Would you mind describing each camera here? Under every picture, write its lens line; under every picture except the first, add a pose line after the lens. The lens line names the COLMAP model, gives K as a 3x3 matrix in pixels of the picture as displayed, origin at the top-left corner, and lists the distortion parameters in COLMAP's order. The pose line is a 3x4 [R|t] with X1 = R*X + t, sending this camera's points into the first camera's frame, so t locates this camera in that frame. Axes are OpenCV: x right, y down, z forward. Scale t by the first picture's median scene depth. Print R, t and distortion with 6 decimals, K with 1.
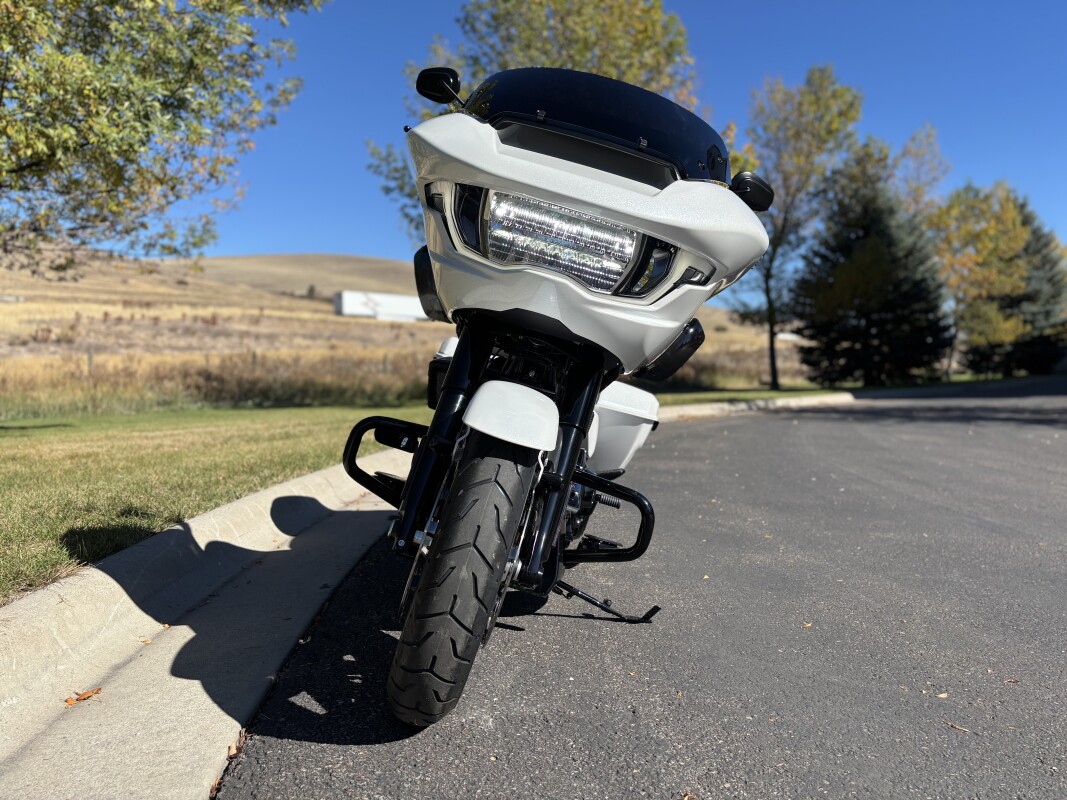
lens RADIAL K [[808.3, 0, 533.5], [0, 808.3, 400.0], [0, 0, 1]] dist [0.015813, 0.003284]
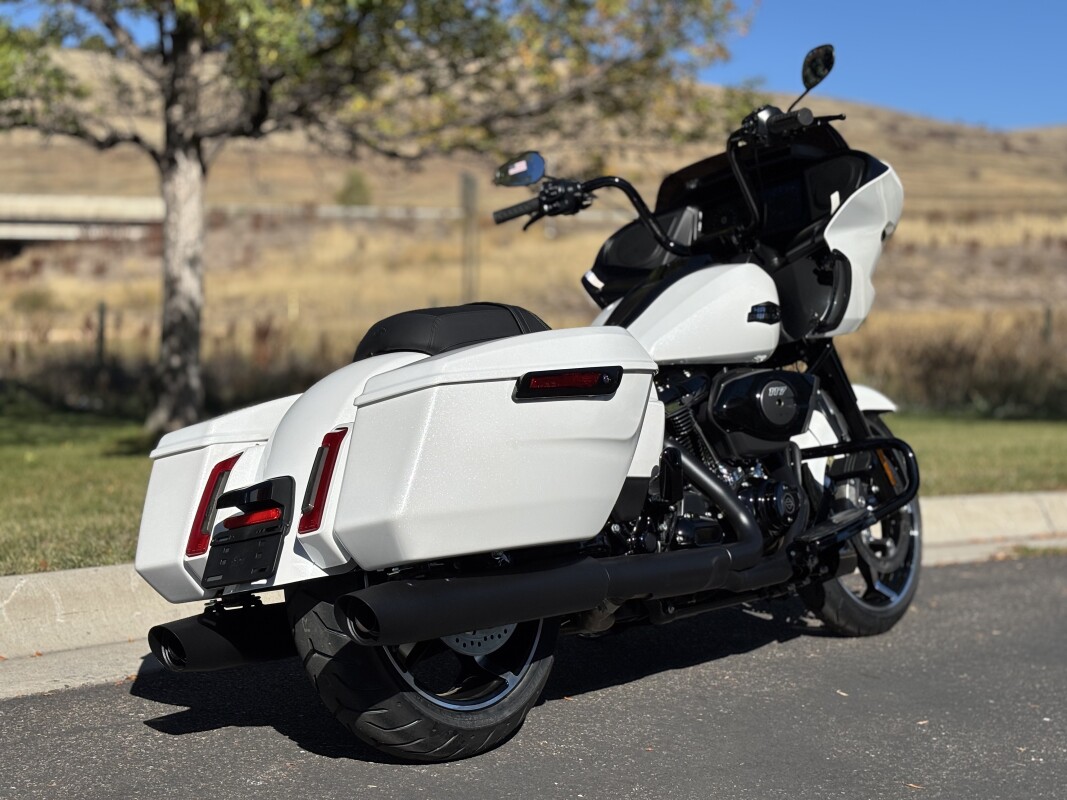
lens RADIAL K [[1601.6, 0, 533.5], [0, 1601.6, 400.0], [0, 0, 1]] dist [0.205477, -0.864878]
pose [[0.739325, 0.040164, -0.672150, 0.096473], [-0.040039, 0.999075, 0.015659, -0.004778], [0.672157, 0.015335, 0.740249, 0.034024]]
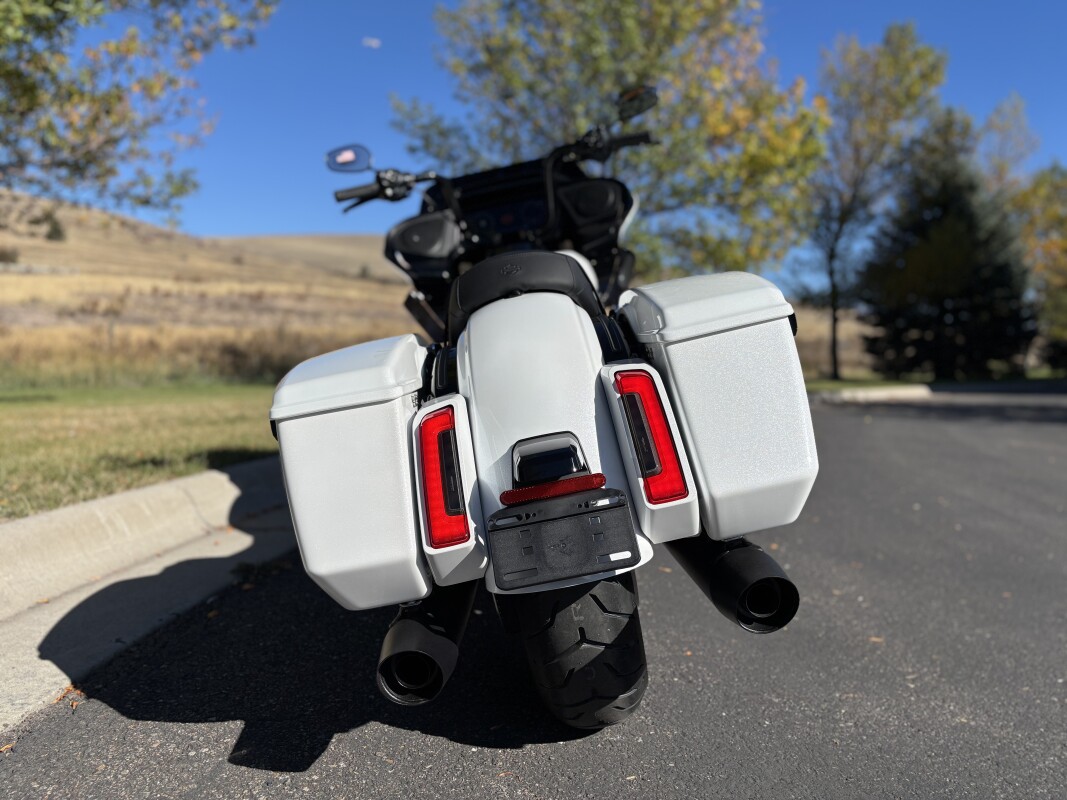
lens RADIAL K [[806.1, 0, 530.3], [0, 806.1, 412.1], [0, 0, 1]] dist [0.007929, 0.001461]
pose [[0.997560, 0.029716, -0.063174, 0.011633], [-0.027547, 0.999010, 0.034943, 0.000234], [0.064150, -0.033118, 0.997391, 0.060534]]
